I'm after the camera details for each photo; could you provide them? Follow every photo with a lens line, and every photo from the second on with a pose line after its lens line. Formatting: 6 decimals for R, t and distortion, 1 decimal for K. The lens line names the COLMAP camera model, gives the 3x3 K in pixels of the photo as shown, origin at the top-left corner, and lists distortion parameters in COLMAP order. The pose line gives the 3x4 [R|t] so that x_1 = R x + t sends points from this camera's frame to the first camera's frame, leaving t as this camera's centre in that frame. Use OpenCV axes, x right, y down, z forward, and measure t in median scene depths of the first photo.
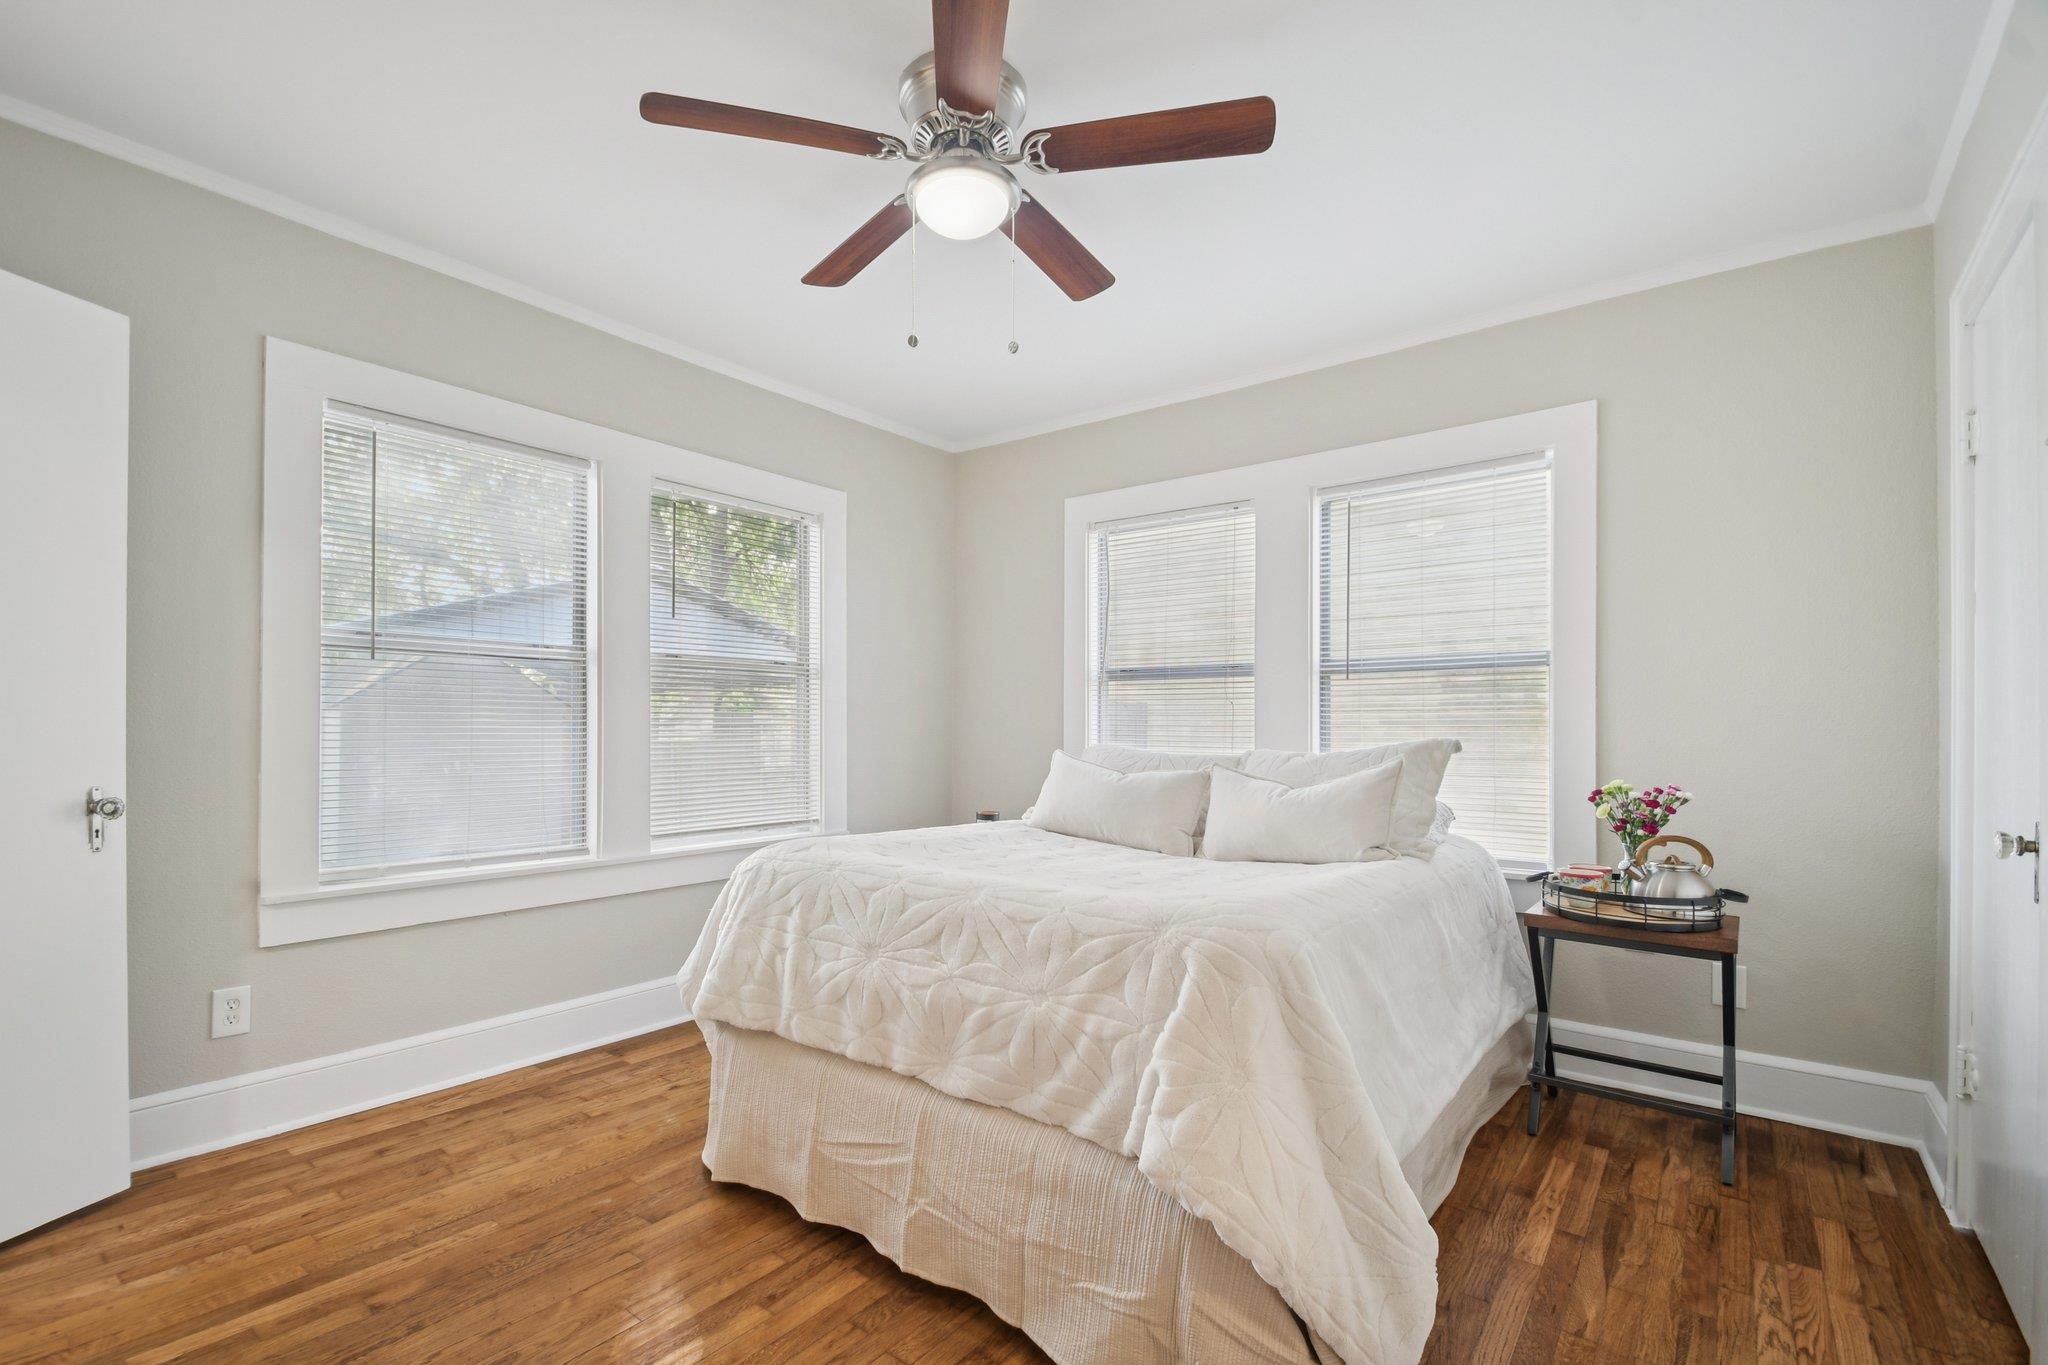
lens RADIAL K [[914.9, 0, 1018.2], [0, 914.9, 724.2], [0, 0, 1]] dist [0.003494, 0.000176]
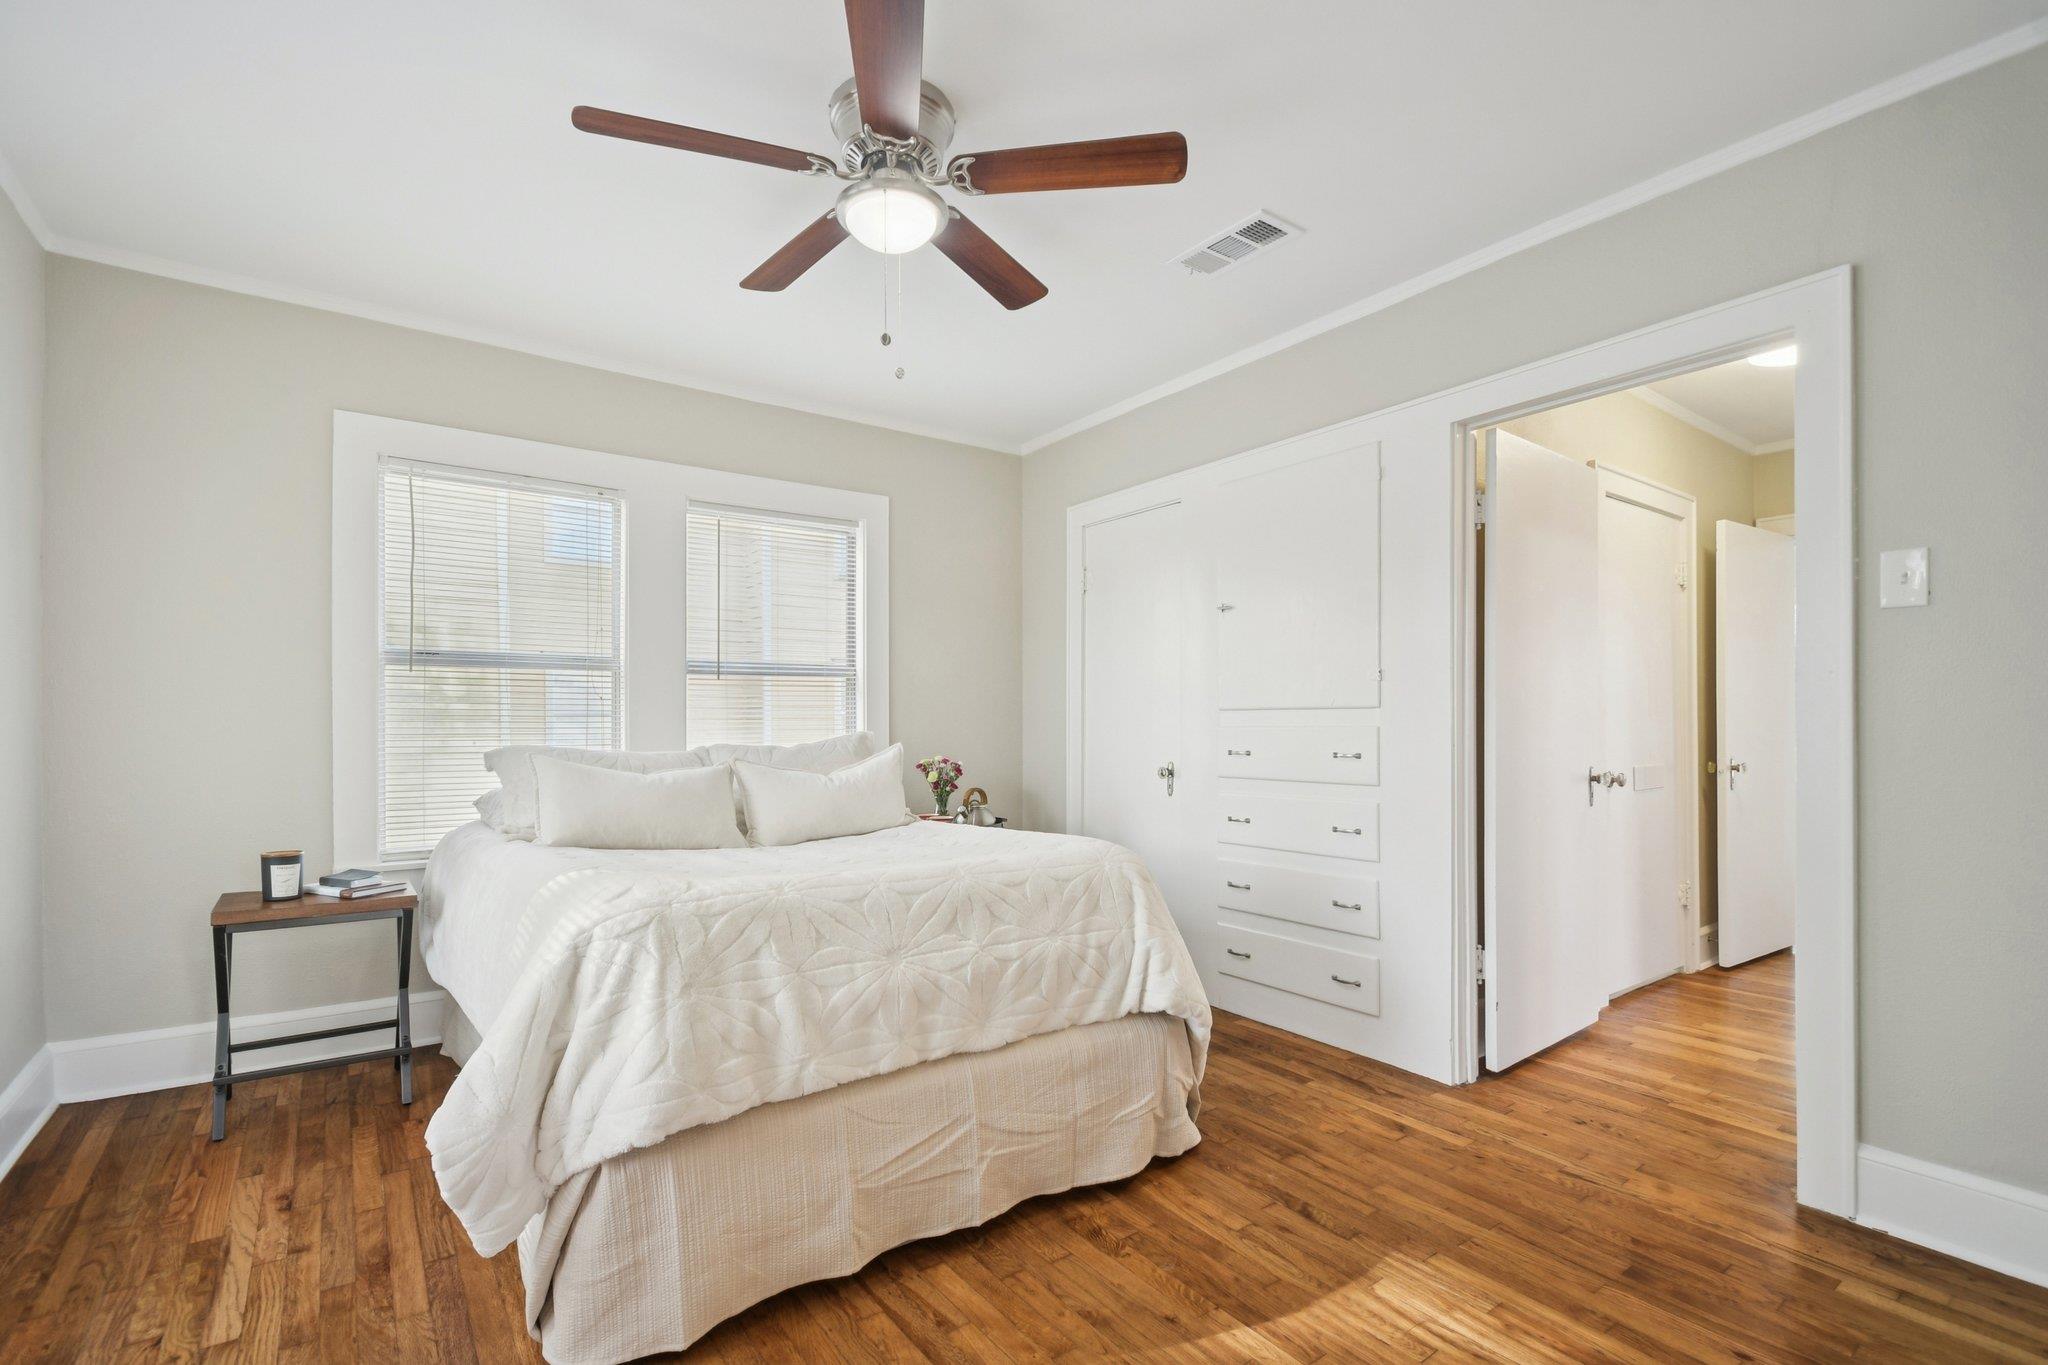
lens RADIAL K [[902.0, 0, 1016.1], [0, 902.0, 724.3], [0, 0, 1]] dist [0.021297, -0.021842]
pose [[0.281565, -0.006743, 0.959518, -1.081149], [-0.002512, 0.999967, 0.007764, -0.007460], [-0.959539, -0.004596, 0.281539, 0.620979]]
